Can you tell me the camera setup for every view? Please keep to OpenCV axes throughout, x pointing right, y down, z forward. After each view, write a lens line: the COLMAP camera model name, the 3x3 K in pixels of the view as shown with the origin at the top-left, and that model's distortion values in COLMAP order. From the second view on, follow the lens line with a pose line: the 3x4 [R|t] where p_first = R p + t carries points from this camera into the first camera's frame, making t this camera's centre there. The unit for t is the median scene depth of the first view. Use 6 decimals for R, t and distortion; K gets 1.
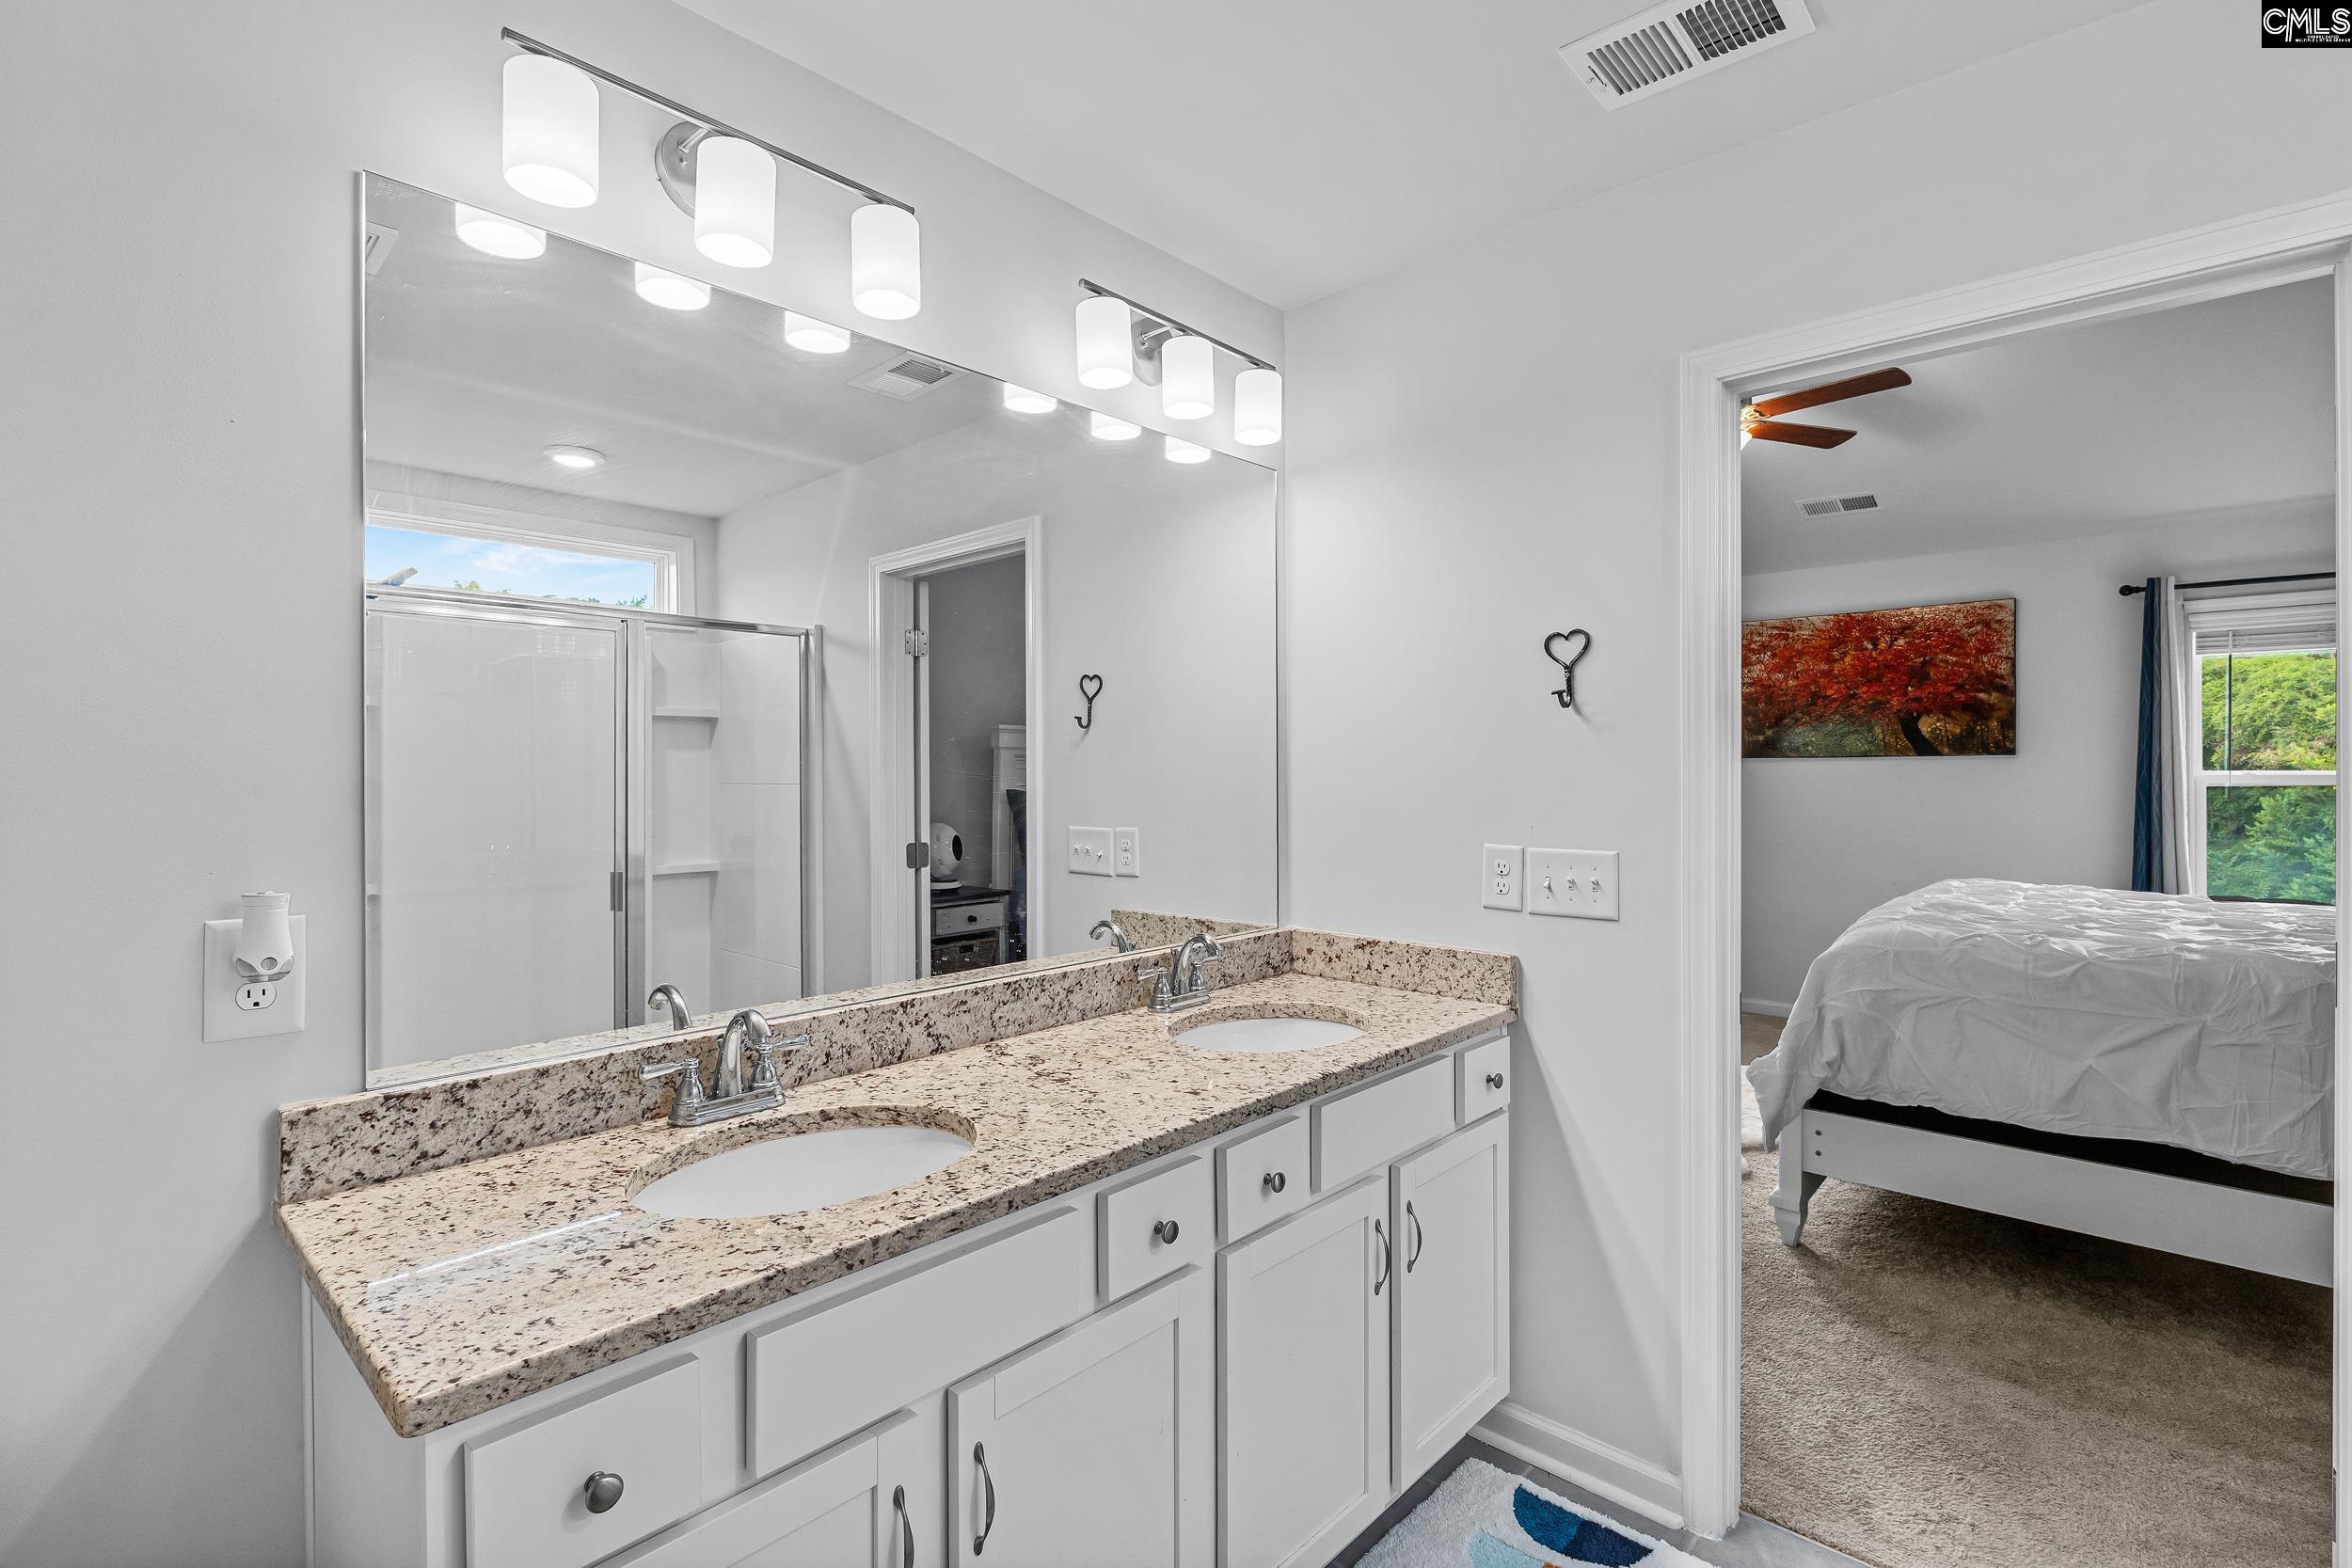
lens RADIAL K [[1078.6, 0, 1172.3], [0, 1078.6, 776.1], [0, 0, 1]] dist [-0.005876, -0.000475]
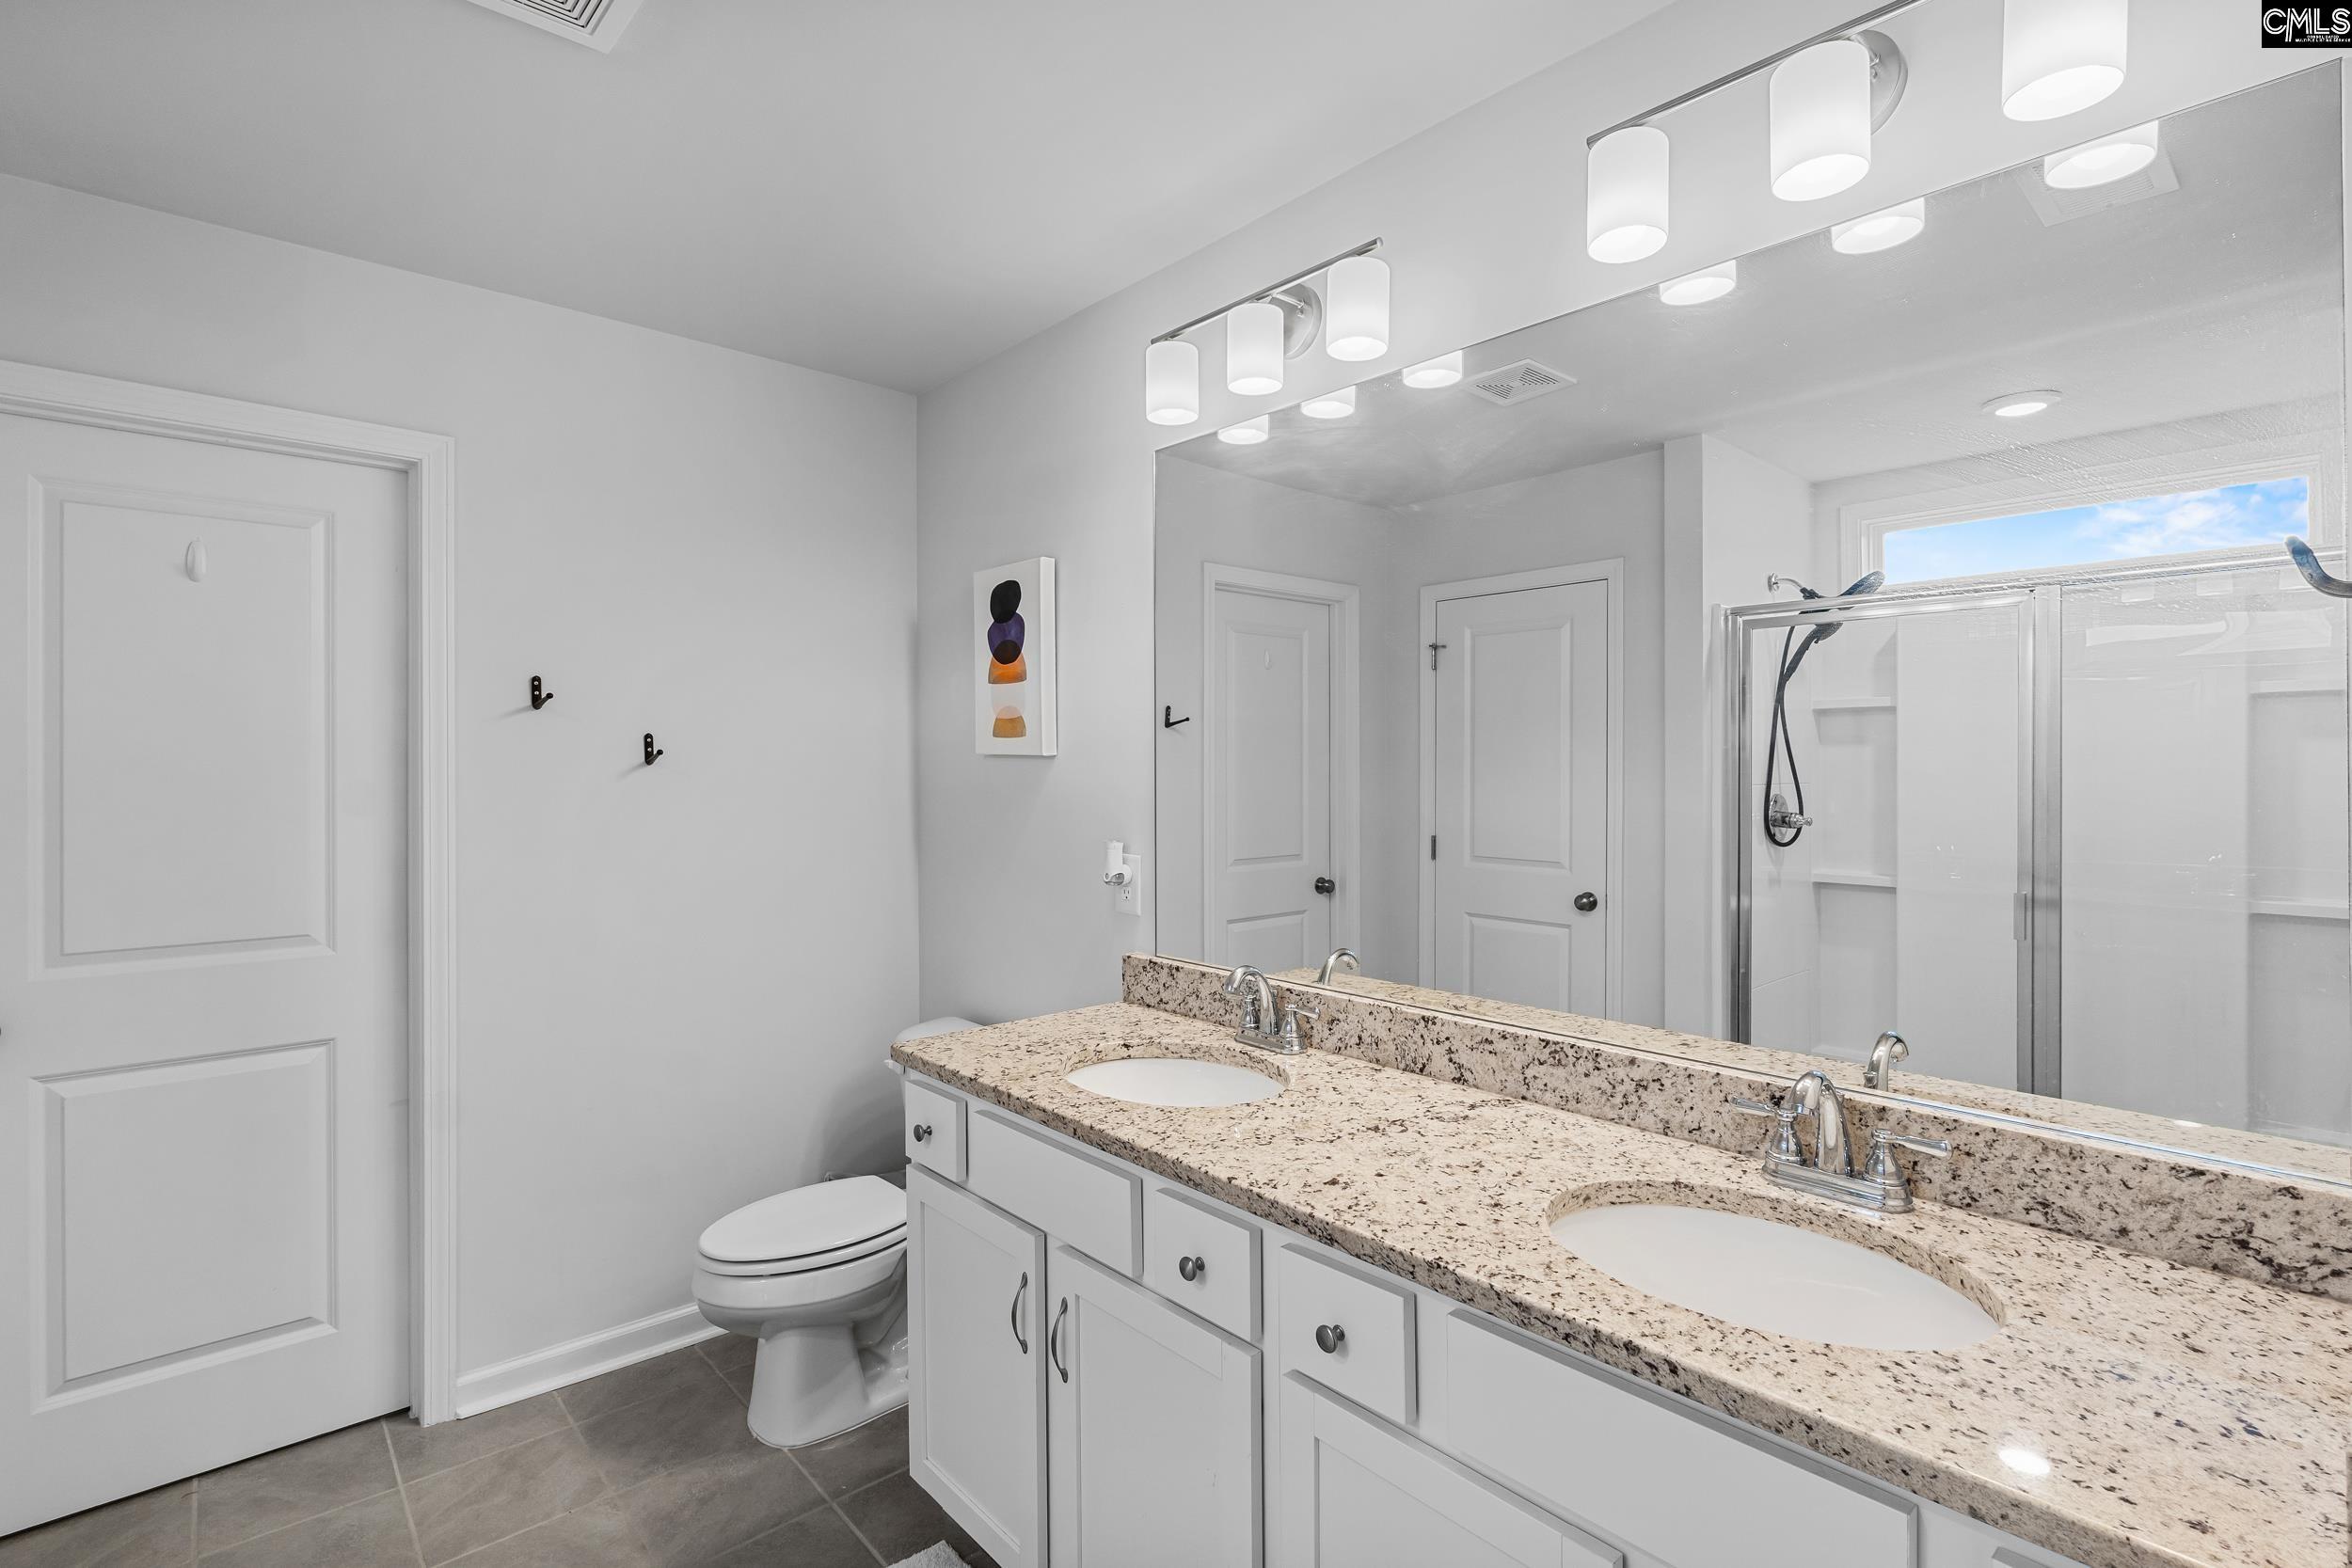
lens RADIAL K [[1089.4, 0, 1173.1], [0, 1089.4, 762.2], [0, 0, 1]] dist [-0.004359, -0.000313]
pose [[-0.097349, -0.001540, -0.995249, 0.875824], [0.001097, 0.999998, -0.001655, -0.026911], [0.995250, -0.001253, -0.097347, 0.976187]]
